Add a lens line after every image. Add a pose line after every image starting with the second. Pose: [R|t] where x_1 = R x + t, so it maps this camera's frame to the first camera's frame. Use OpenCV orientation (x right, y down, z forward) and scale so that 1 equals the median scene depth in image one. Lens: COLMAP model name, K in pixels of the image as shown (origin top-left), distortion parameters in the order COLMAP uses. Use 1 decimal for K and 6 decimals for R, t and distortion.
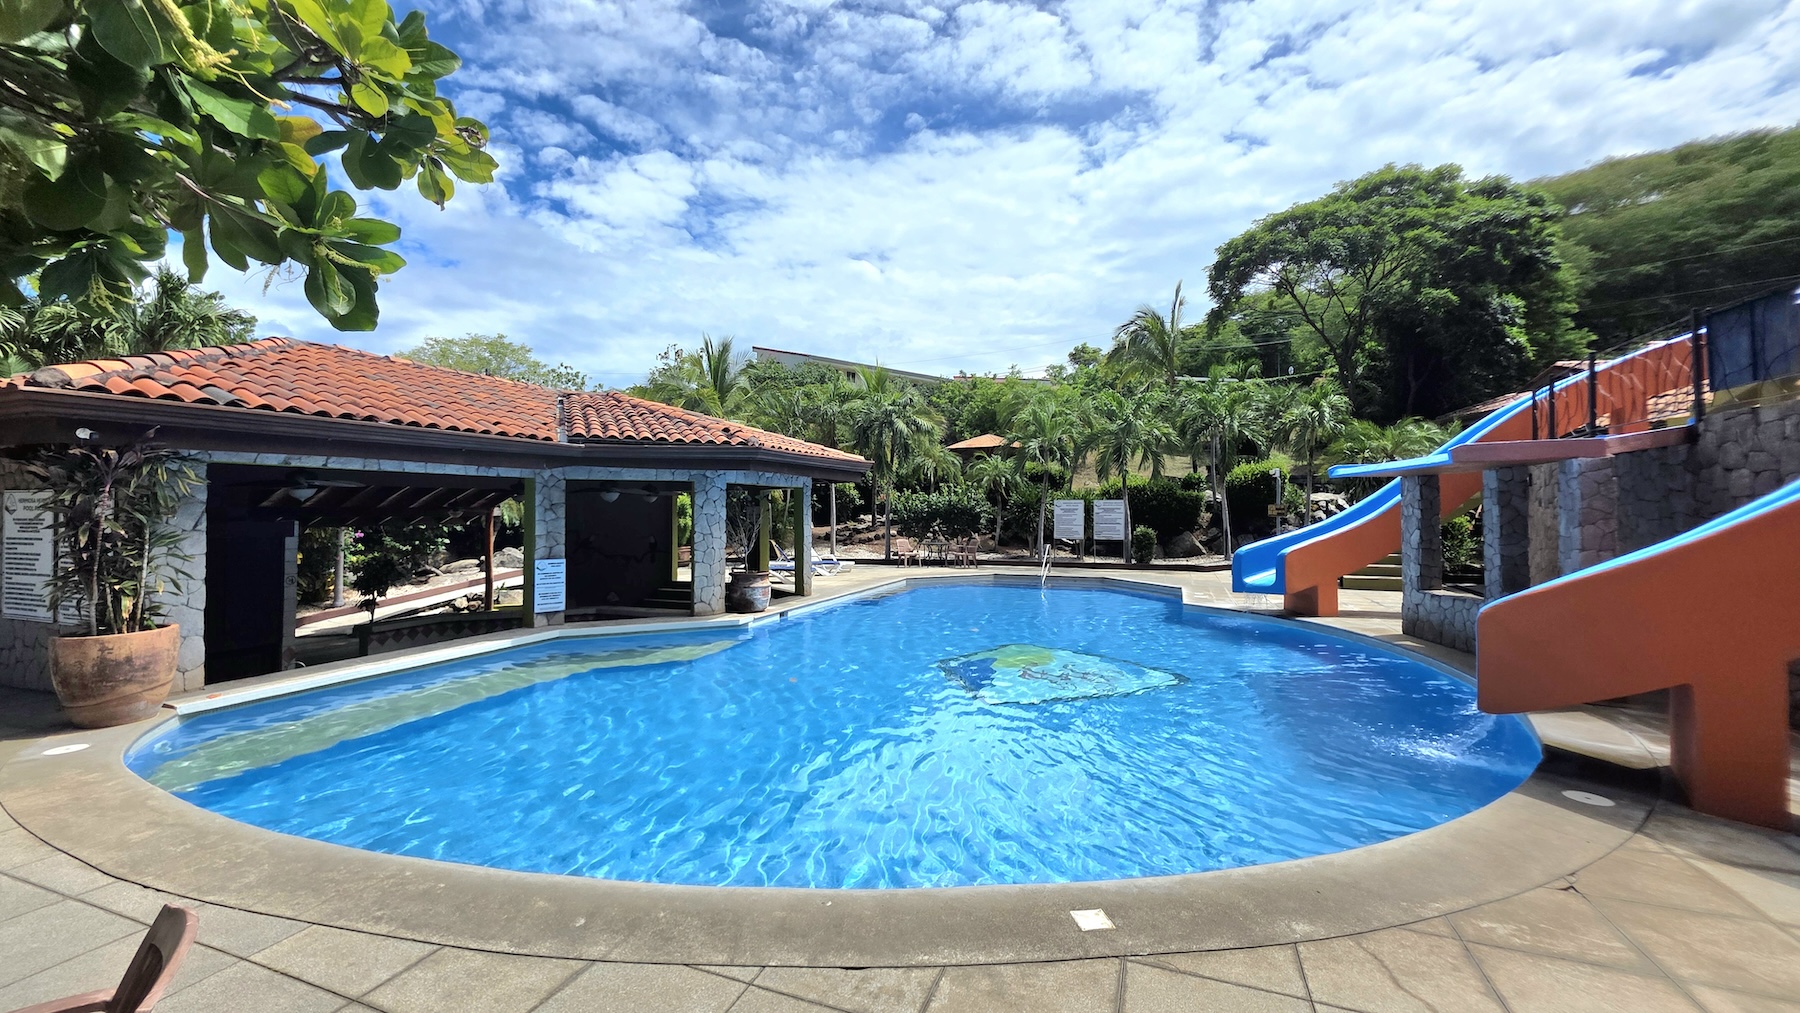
lens RADIAL K [[738.3, 0, 900.0], [0, 738.3, 499.6], [0, 0, 1]] dist [0.002335, -0.000233]
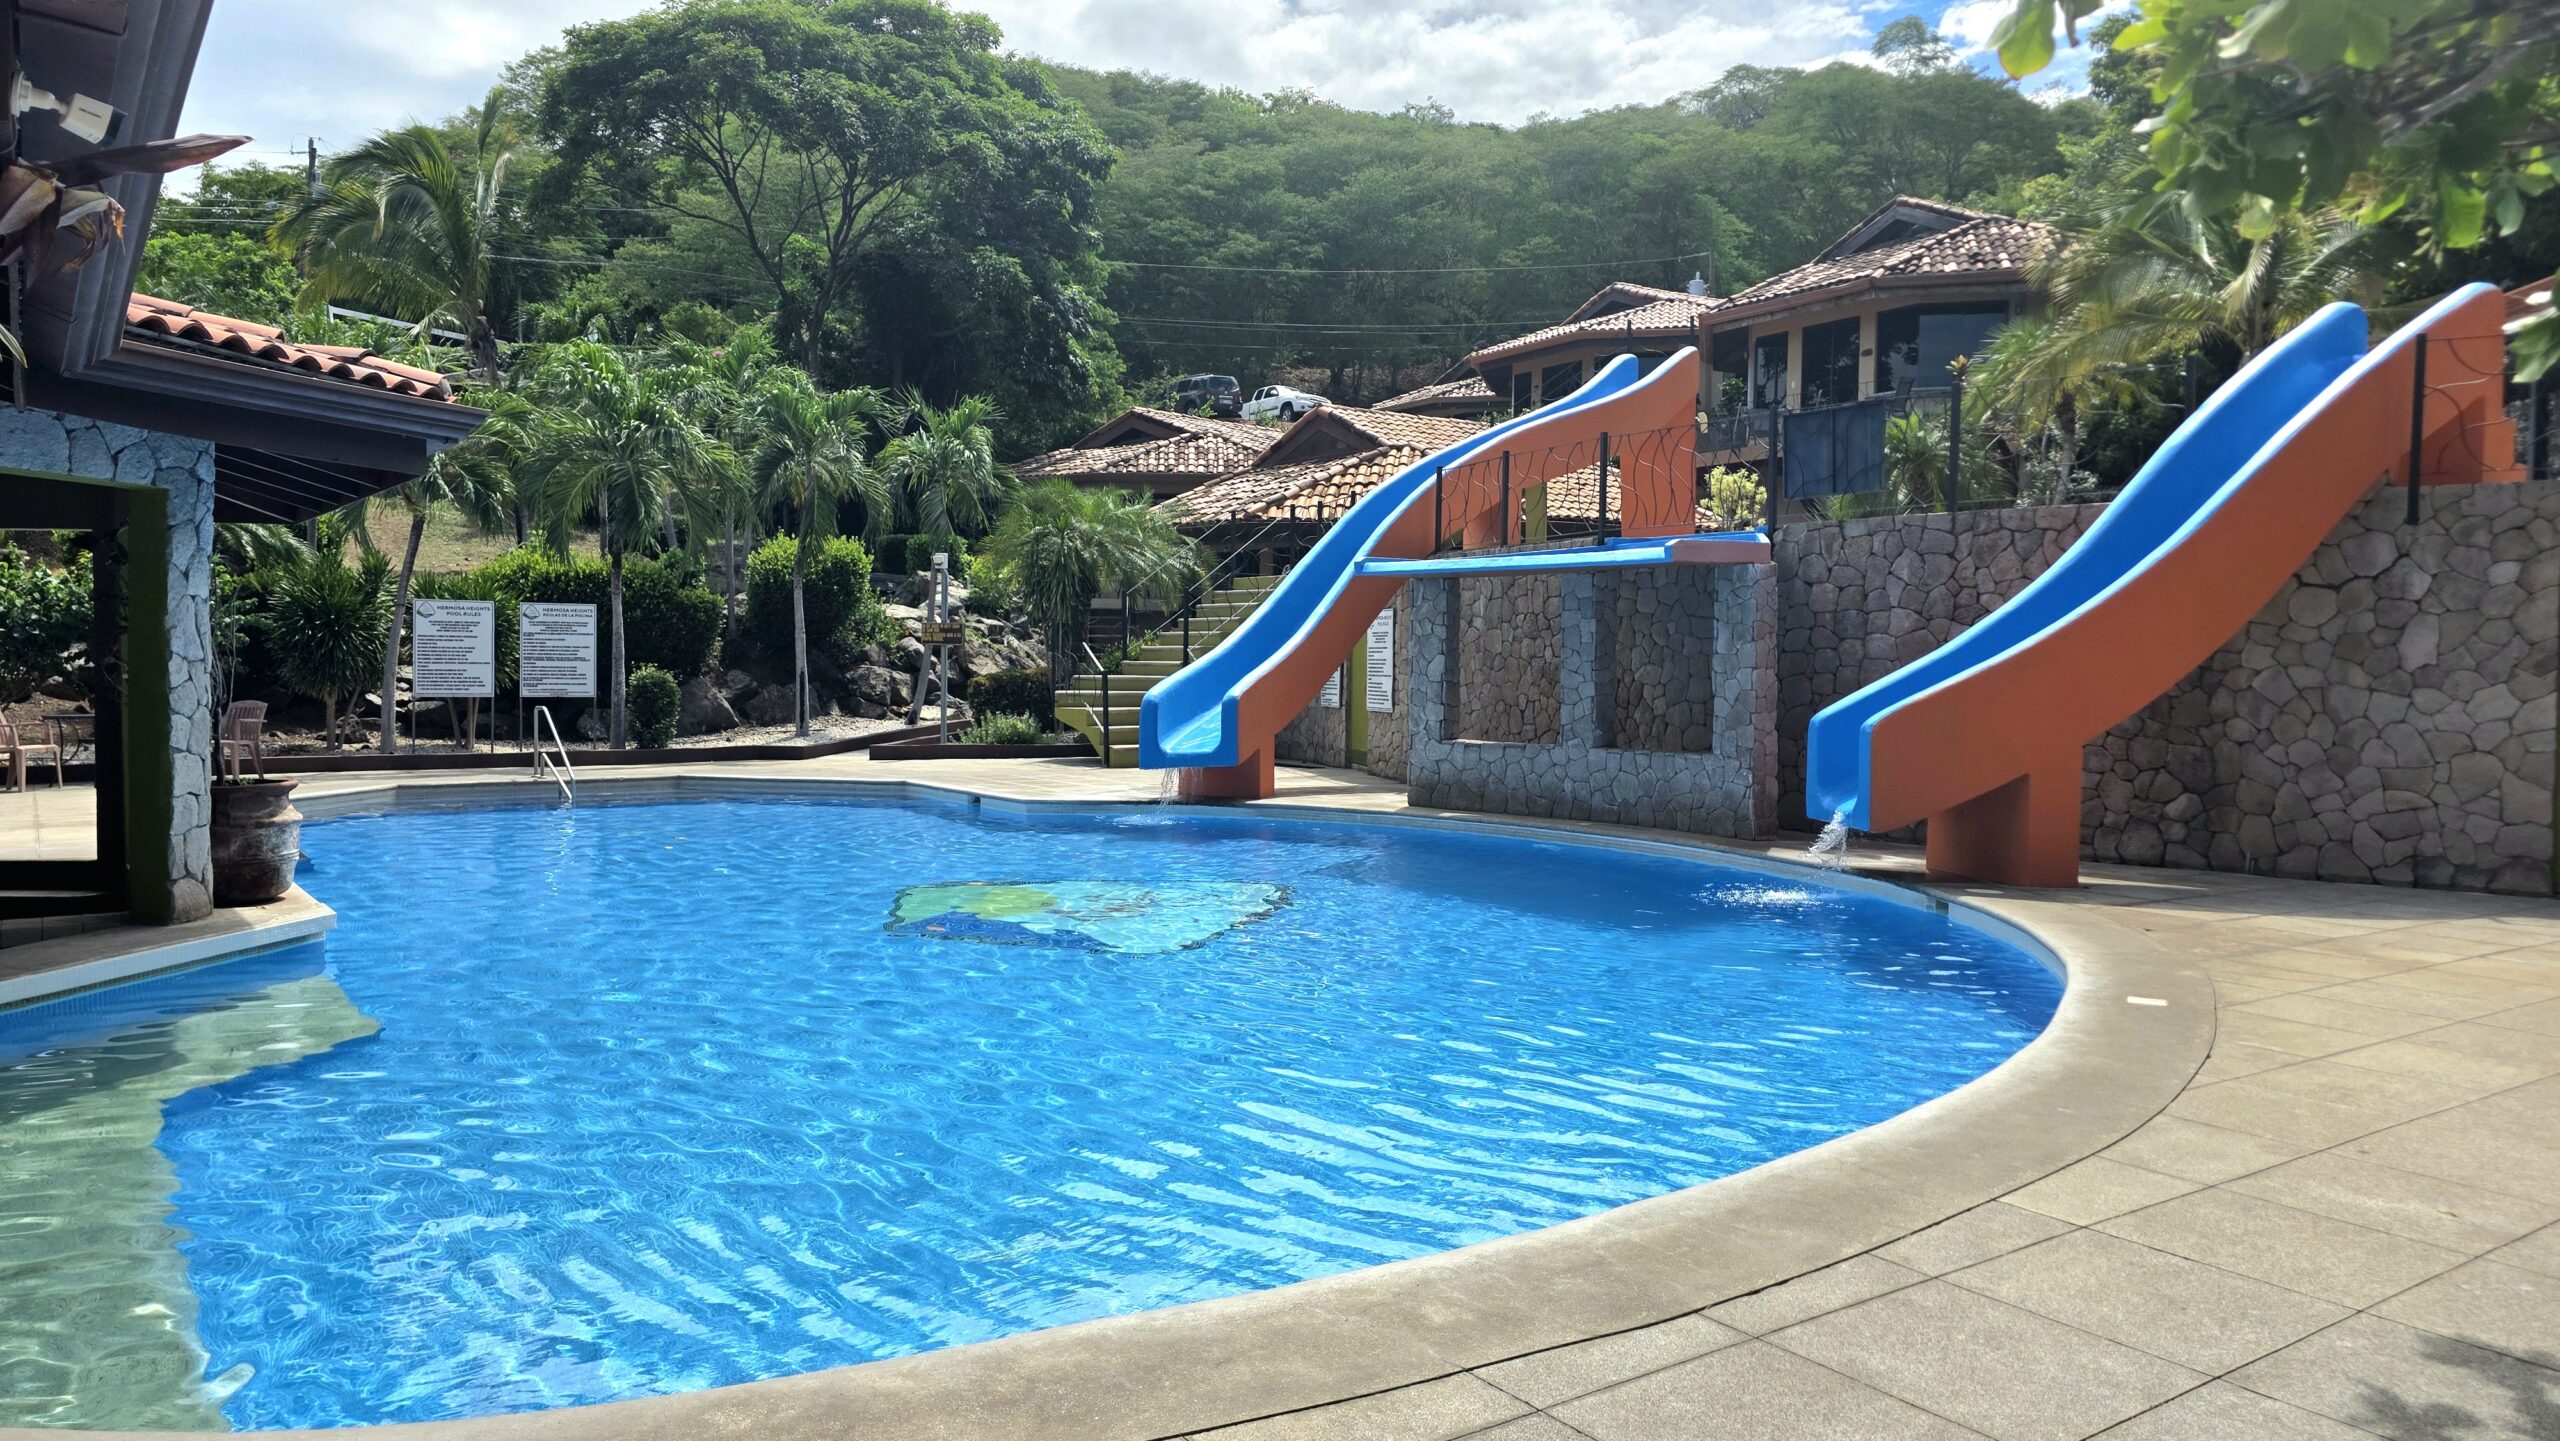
lens RADIAL K [[1753.3, 0, 1313.5], [0, 1753.3, 714.5], [0, 0, 1]] dist [0.067951, -0.068601]
pose [[0.519939, -0.021936, 0.853922, -0.358954], [-0.020124, 0.999078, 0.037918, 0.016975], [-0.853966, -0.036900, 0.519018, 0.109082]]
